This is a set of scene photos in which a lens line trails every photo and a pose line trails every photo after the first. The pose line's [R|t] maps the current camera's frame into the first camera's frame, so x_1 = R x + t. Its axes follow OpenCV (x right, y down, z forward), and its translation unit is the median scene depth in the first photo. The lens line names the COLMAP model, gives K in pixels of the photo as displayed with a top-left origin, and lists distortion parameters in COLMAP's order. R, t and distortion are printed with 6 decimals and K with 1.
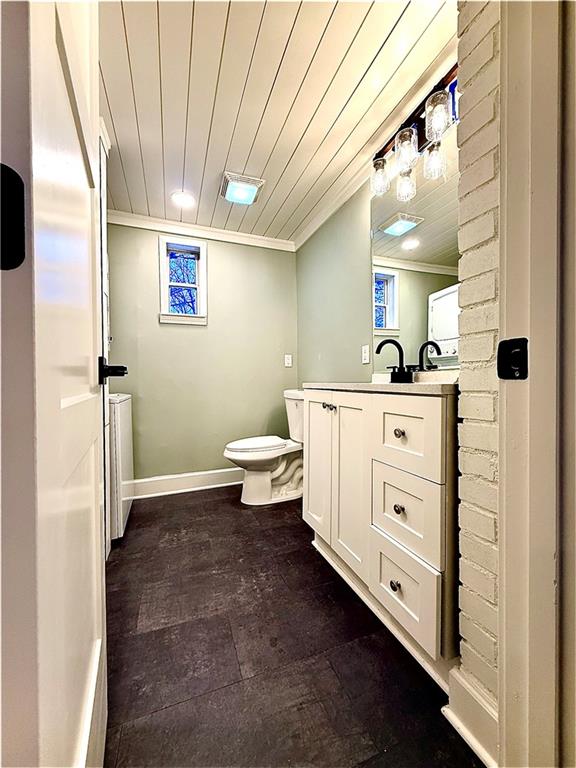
lens RADIAL K [[304.7, 0, 289.5], [0, 304.7, 382.9], [0, 0, 1]] dist [0.000331, 0.000508]
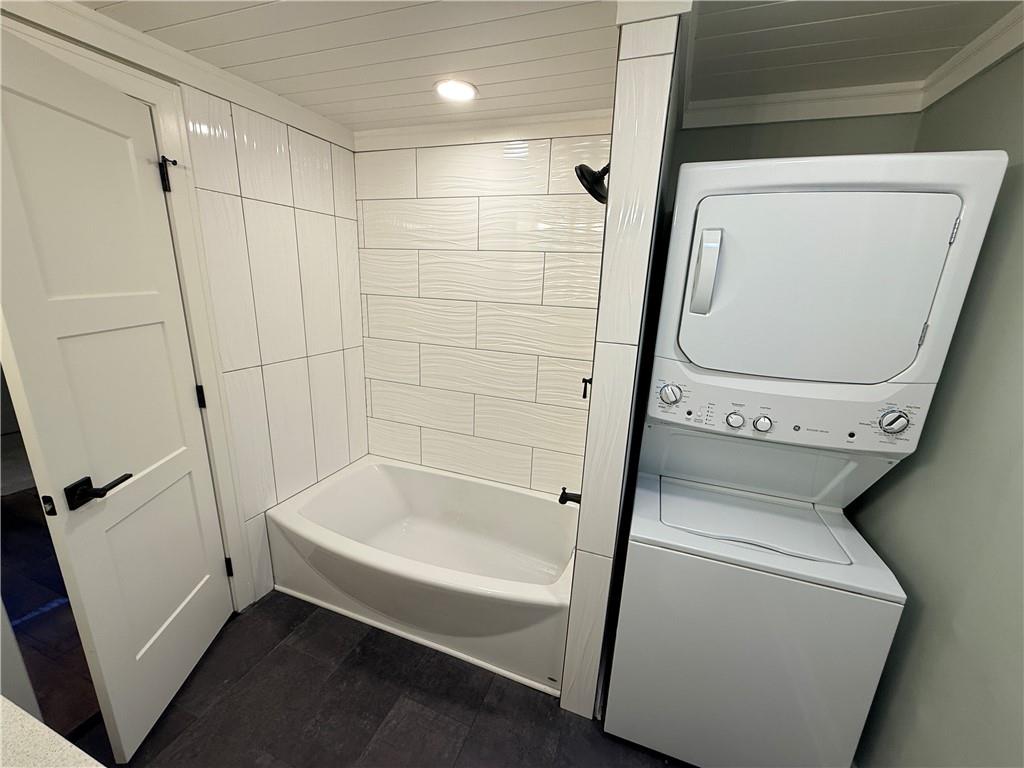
lens RADIAL K [[406.3, 0, 512.4], [0, 406.3, 383.4], [0, 0, 1]] dist [0.000331, 0.000508]
pose [[-0.667699, 0.173357, -0.723965, 0.033385], [-0.033732, 0.964463, 0.262056, -0.294983], [0.743666, 0.199396, -0.638124, 0.980054]]
